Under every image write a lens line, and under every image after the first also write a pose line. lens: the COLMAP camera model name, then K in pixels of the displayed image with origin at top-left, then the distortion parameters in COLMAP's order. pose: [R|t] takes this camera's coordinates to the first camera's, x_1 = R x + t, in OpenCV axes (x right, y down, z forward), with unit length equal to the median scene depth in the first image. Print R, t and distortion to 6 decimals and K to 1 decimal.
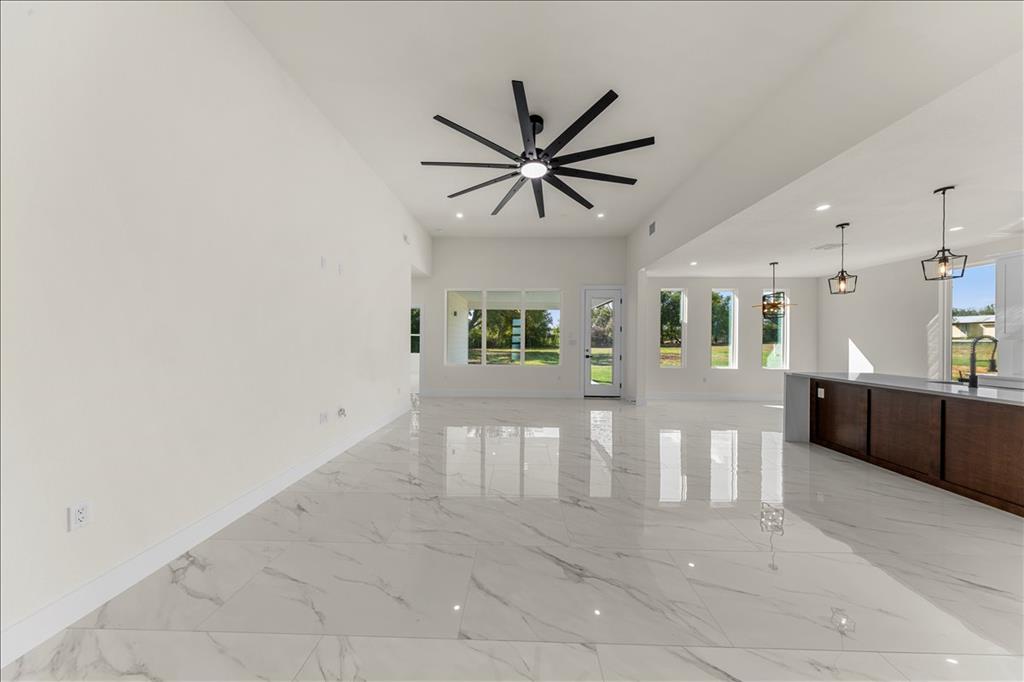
lens RADIAL K [[292.3, 0, 514.1], [0, 292.3, 341.3], [0, 0, 1]] dist [0.000639, -0.000036]
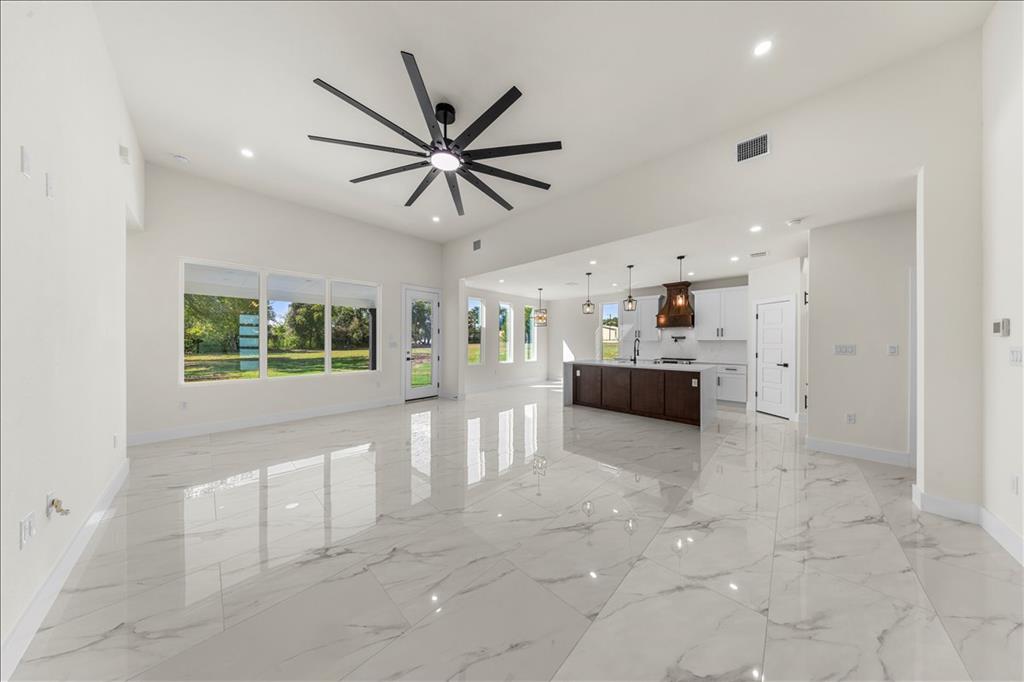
lens RADIAL K [[292.3, 0, 514.1], [0, 292.3, 341.3], [0, 0, 1]] dist [0.000639, -0.000036]
pose [[0.669901, -0.003651, 0.742441, -0.249583], [0.006939, 0.999975, -0.001343, -0.001517], [-0.742418, 0.006051, 0.669910, 0.104435]]
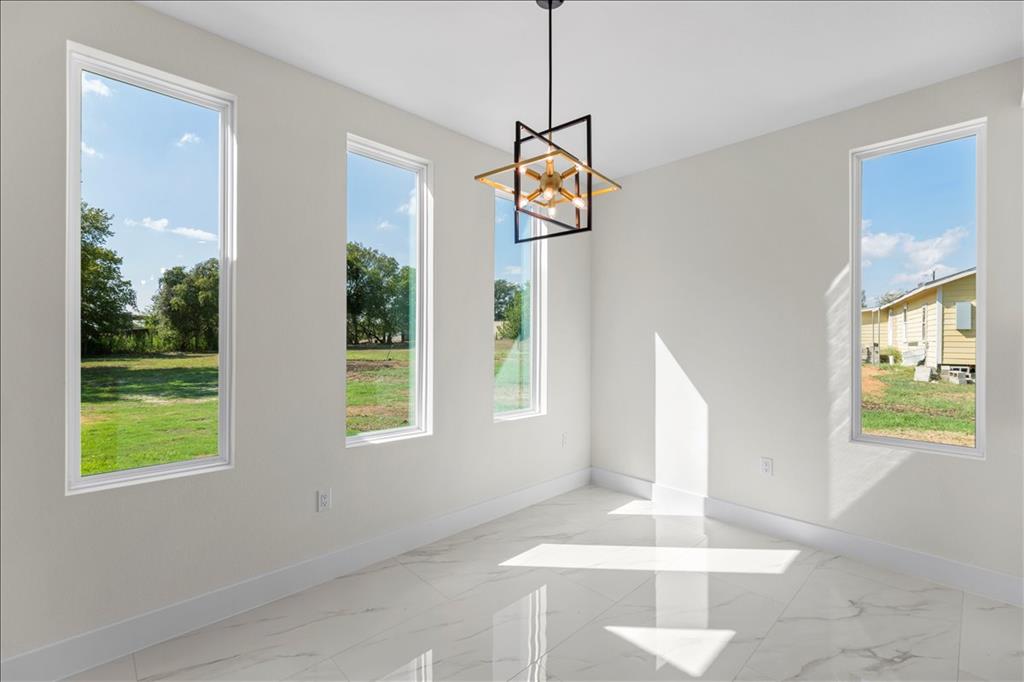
lens RADIAL K [[446.4, 0, 511.6], [0, 446.4, 332.8], [0, 0, 1]] dist [0.000801, 0.000166]
pose [[0.702071, 0.003804, 0.712096, 0.546108], [0.008383, 0.999872, -0.013606, -0.002517], [-0.712057, 0.015522, 0.701950, 0.685233]]
